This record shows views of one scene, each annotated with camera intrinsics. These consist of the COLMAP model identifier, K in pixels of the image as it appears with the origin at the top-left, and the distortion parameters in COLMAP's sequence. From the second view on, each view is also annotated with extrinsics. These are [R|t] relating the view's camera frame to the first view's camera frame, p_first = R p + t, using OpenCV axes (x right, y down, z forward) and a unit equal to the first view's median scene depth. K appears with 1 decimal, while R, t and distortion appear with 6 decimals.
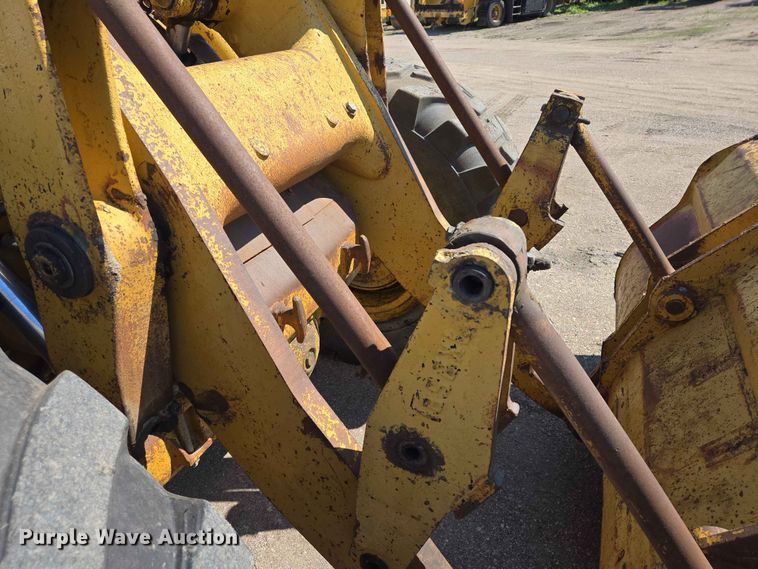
lens RADIAL K [[504.8, 0, 379.0], [0, 504.8, 284.5], [0, 0, 1]] dist [0.074628, -0.062387]
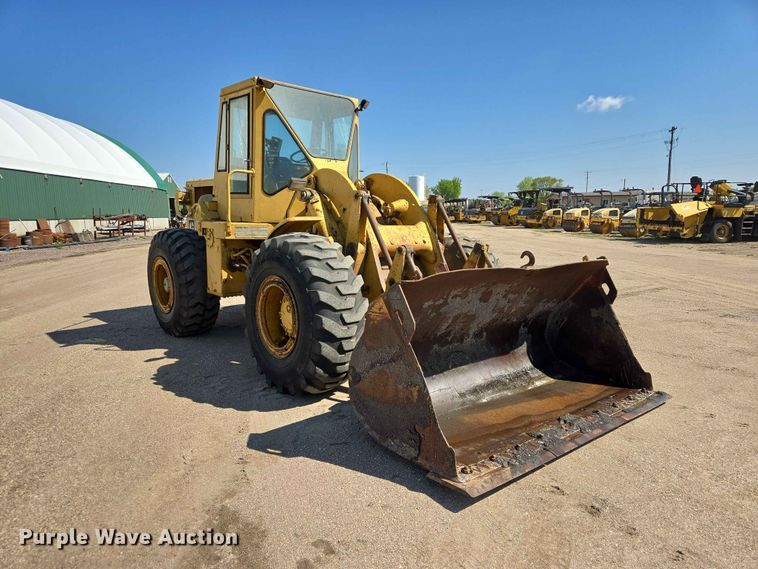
lens RADIAL K [[504.8, 0, 379.0], [0, 504.8, 284.5], [0, 0, 1]] dist [0.074628, -0.062387]
pose [[0.884724, 0.137819, -0.445275, 1.374643], [-0.281411, 0.919473, -0.274549, 1.077287], [0.371580, 0.368205, 0.852264, -2.194817]]
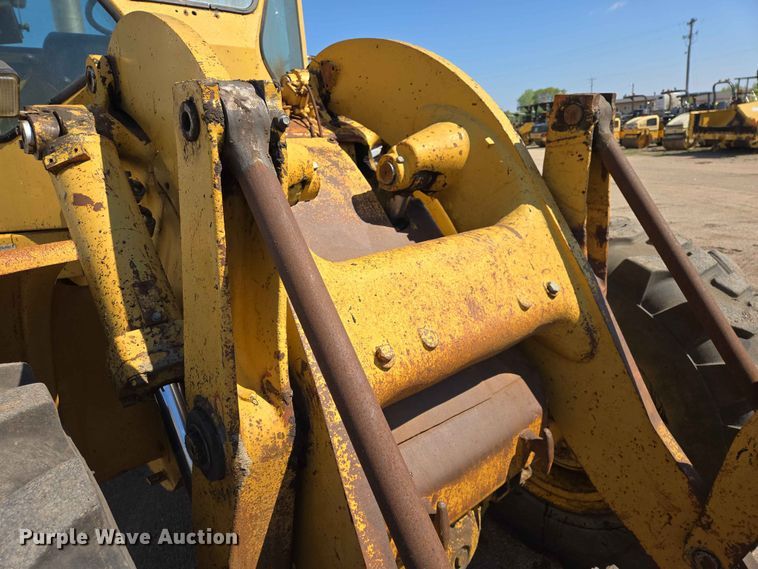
lens RADIAL K [[511.8, 0, 379.0], [0, 511.8, 284.5], [0, 0, 1]] dist [0.064617, -0.064685]
pose [[0.893053, 0.129696, -0.430854, 0.065353], [-0.212312, 0.965719, -0.149369, -0.159407], [0.396711, 0.224870, 0.889974, 0.069405]]
